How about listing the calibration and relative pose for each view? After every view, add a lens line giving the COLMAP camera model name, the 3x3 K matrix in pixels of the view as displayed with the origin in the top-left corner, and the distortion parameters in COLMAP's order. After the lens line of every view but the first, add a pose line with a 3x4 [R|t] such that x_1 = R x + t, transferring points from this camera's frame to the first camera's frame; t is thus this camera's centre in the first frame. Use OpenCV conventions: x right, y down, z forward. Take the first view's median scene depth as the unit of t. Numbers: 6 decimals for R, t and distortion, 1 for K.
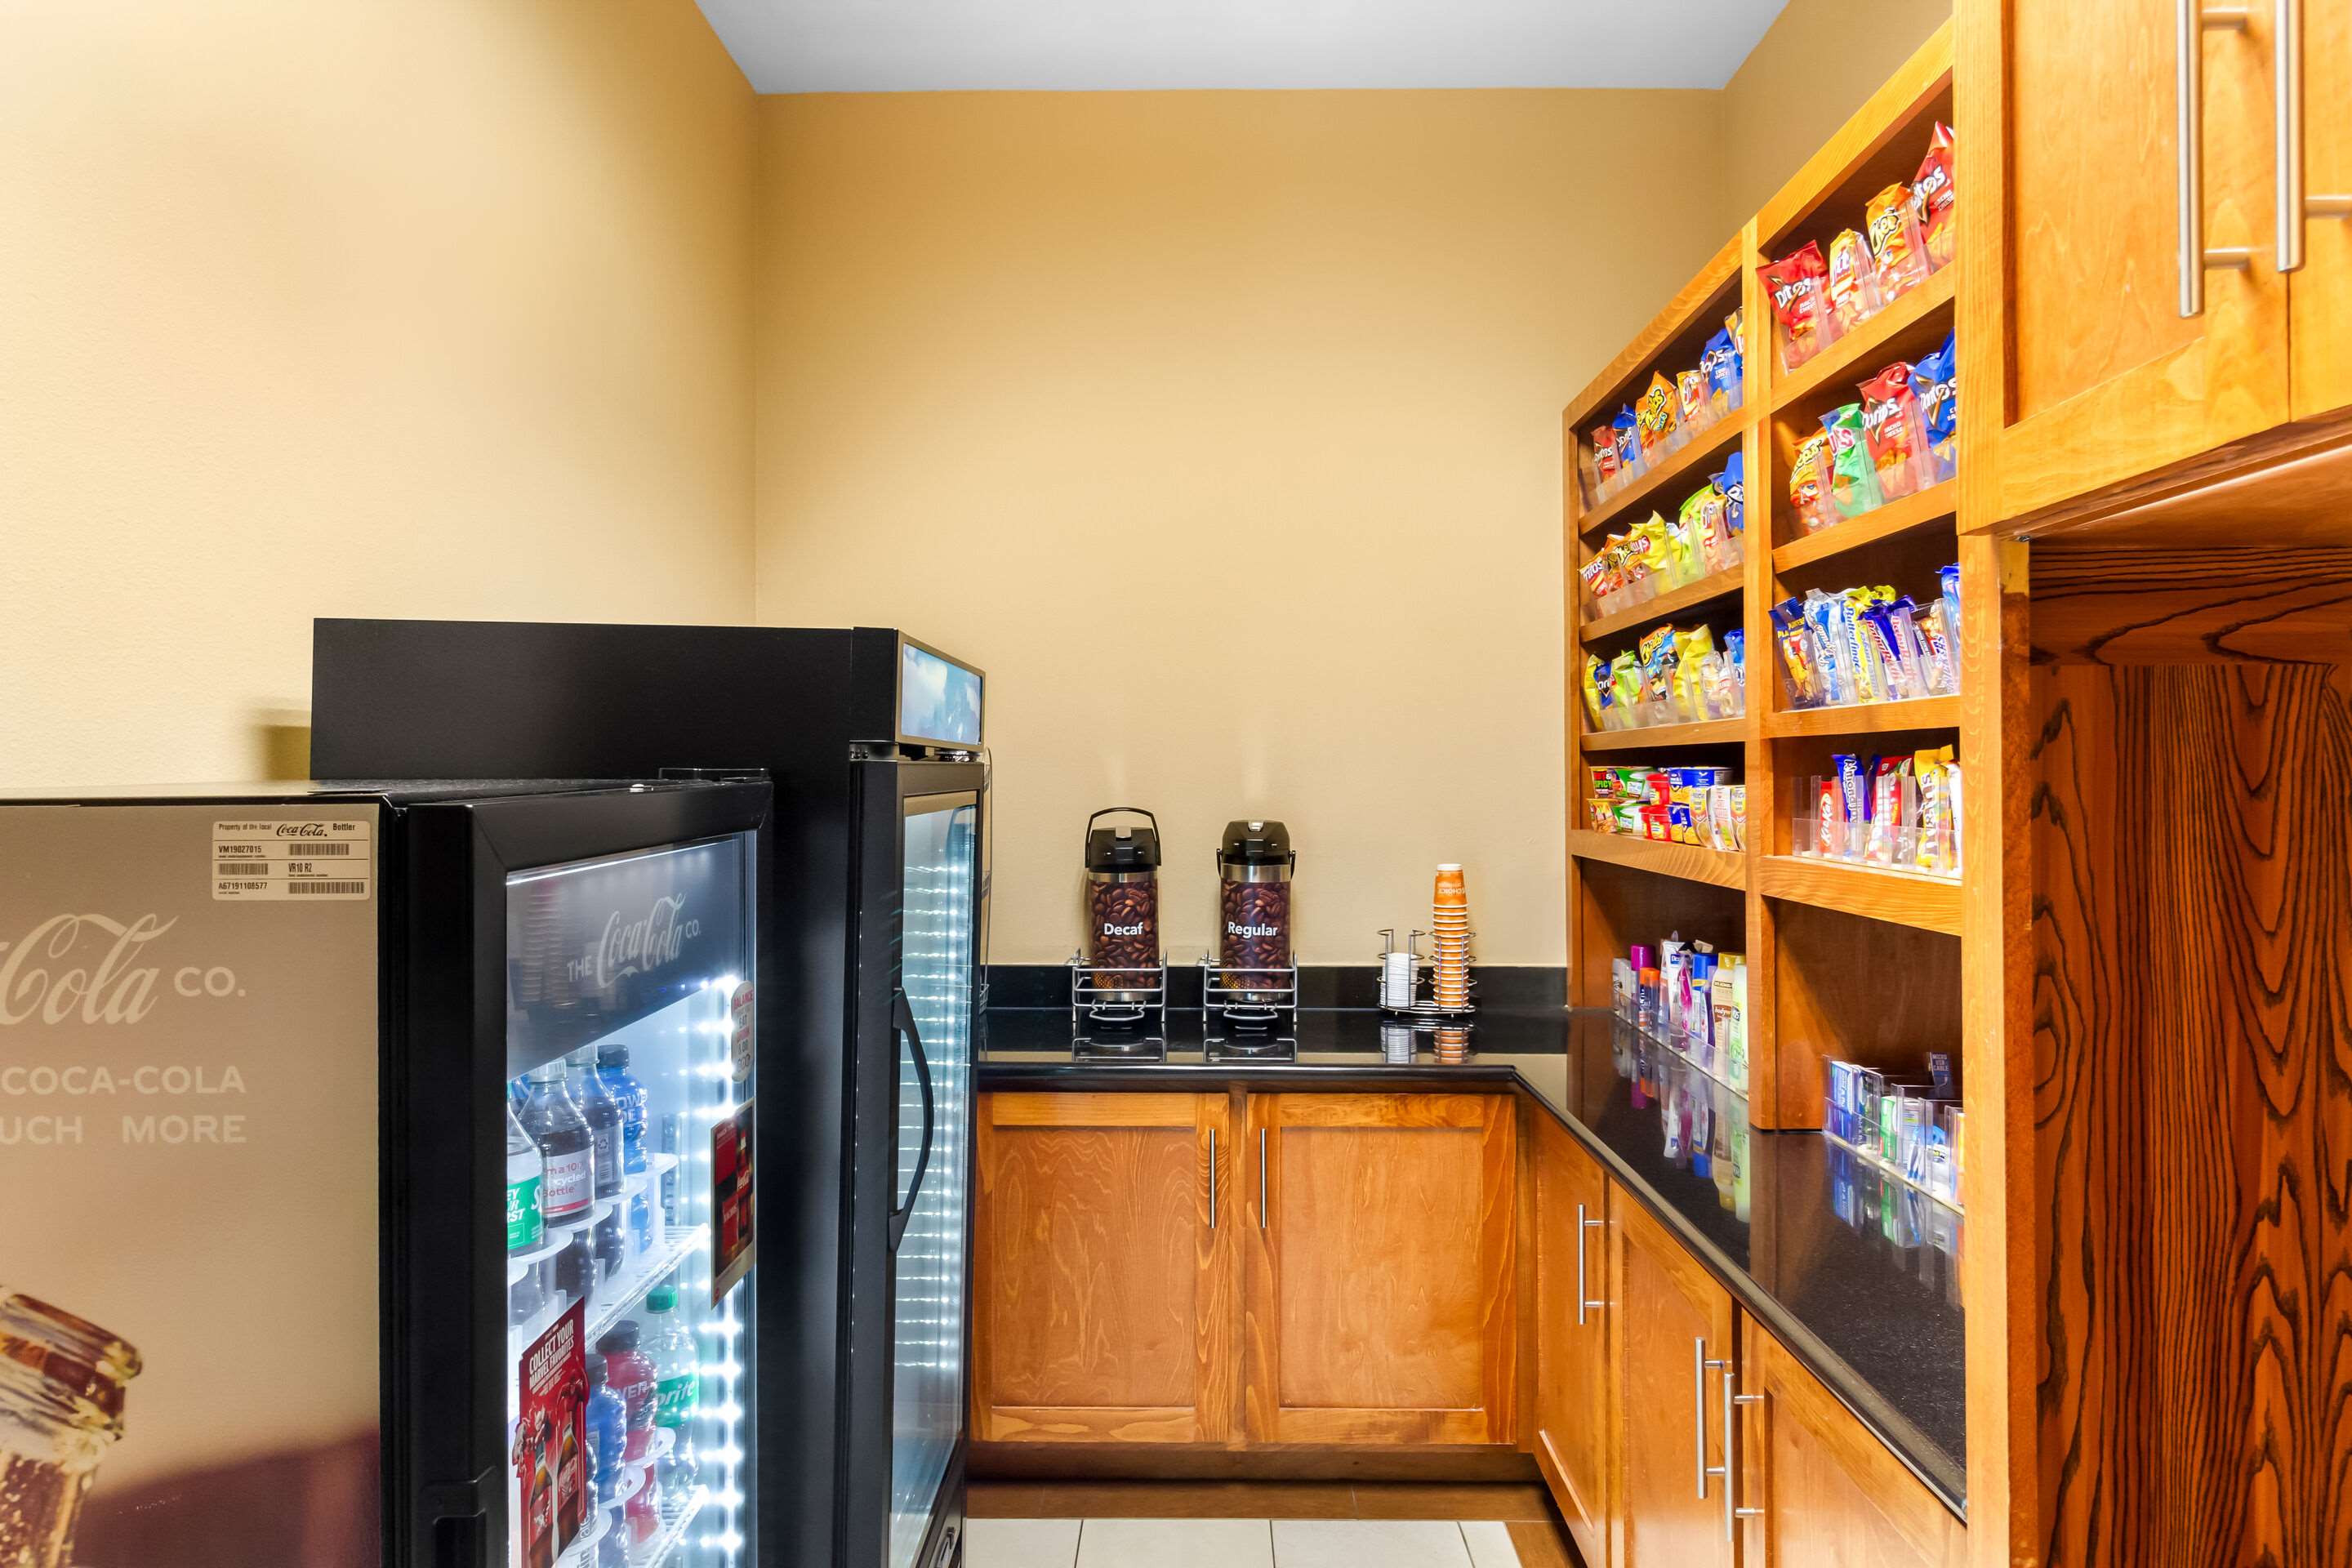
lens RADIAL K [[1425.5, 0, 1175.2], [0, 1425.5, 772.3], [0, 0, 1]] dist [0.001602, 0.000986]
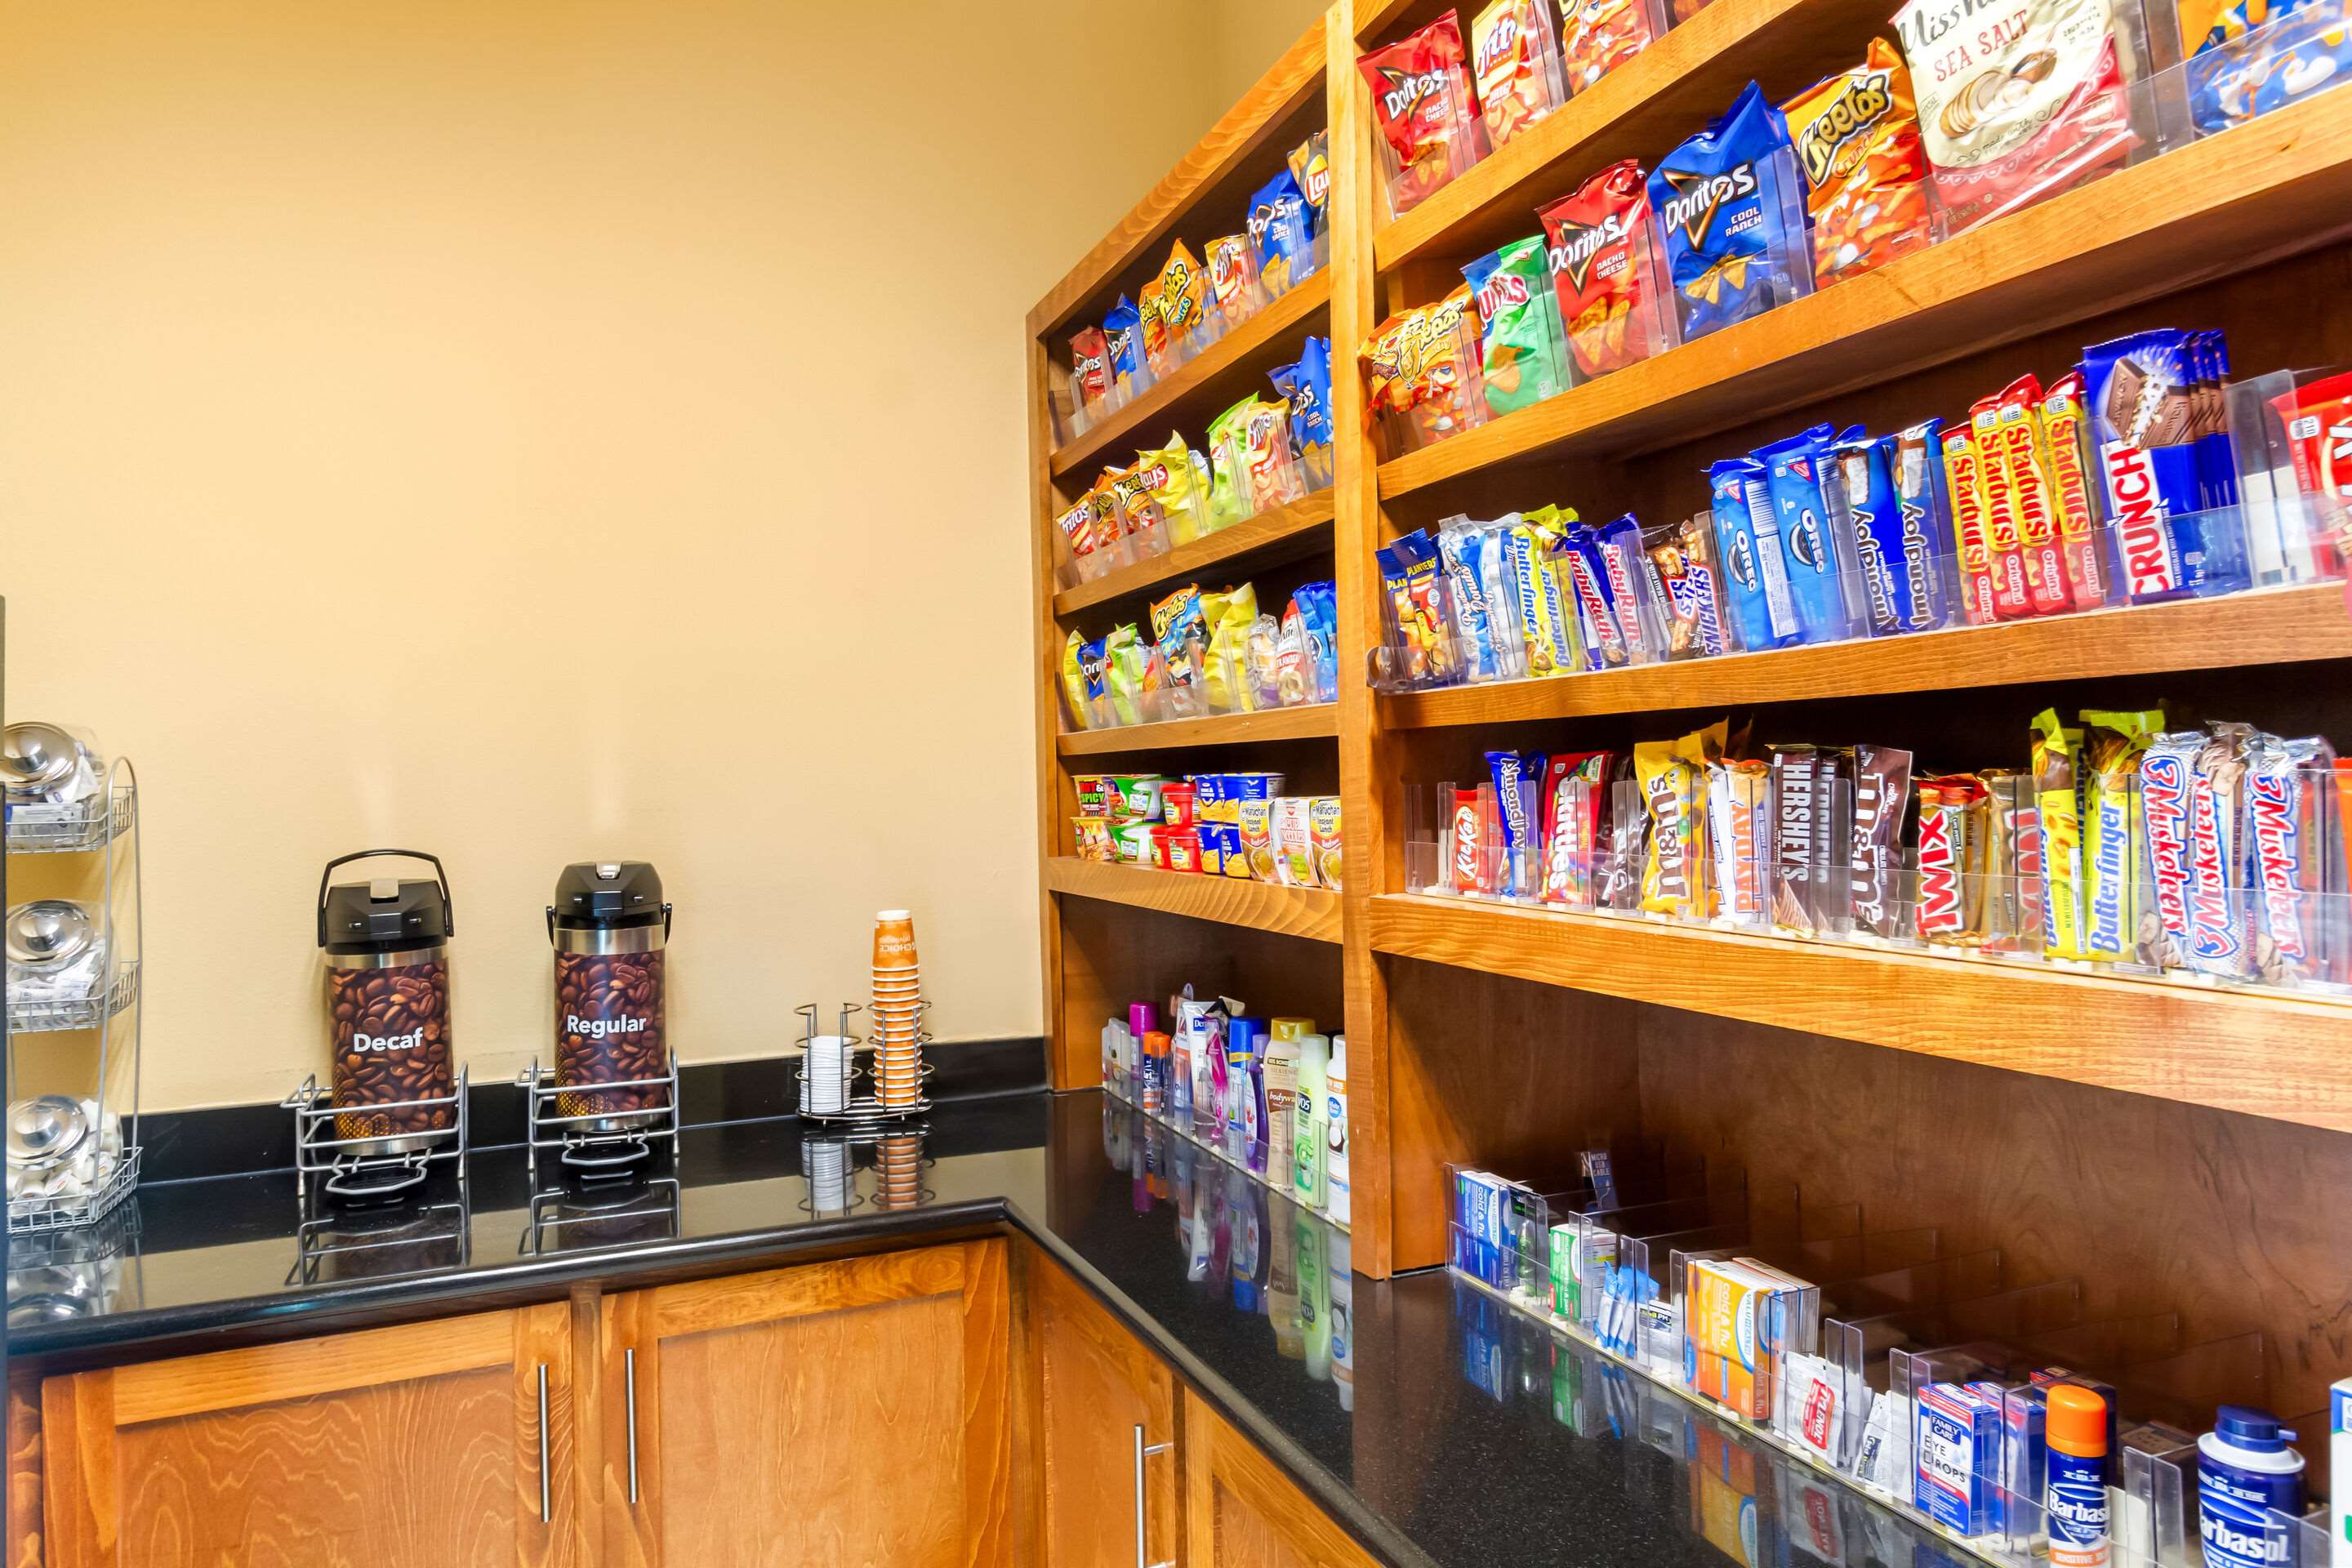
lens RADIAL K [[1425.5, 0, 1189.2], [0, 1425.5, 795.1], [0, 0, 1]] dist [0.001602, 0.000986]
pose [[0.904750, -0.019783, 0.425484, 0.021871], [0.017032, 0.999802, 0.010268, -0.000506], [-0.425603, -0.002043, 0.904908, 0.317668]]
